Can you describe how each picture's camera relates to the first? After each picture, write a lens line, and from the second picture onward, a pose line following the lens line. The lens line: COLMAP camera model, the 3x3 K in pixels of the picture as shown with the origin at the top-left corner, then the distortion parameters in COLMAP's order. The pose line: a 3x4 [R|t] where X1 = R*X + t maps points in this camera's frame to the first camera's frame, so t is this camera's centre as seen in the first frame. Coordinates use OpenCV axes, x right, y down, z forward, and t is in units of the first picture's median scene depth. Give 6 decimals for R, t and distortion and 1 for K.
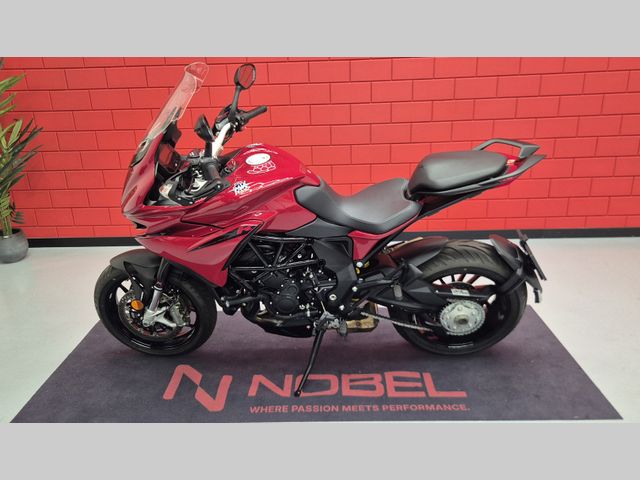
lens RADIAL K [[505.0, 0, 320.0], [0, 505.0, 240.0], [0, 0, 1]] dist [-0.002573, -0.002795]
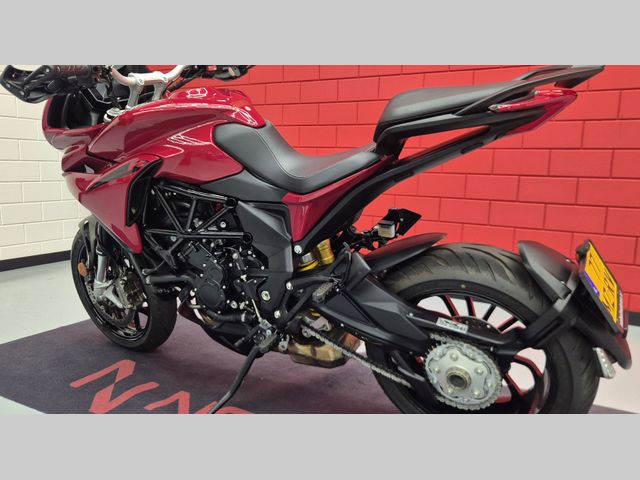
lens RADIAL K [[505.0, 0, 320.0], [0, 505.0, 240.0], [0, 0, 1]] dist [-0.002573, -0.002795]
pose [[0.892698, 0.125825, -0.432734, 0.379431], [-0.200632, 0.970785, -0.131616, 0.114808], [0.403531, 0.204313, 0.891862, 0.392794]]
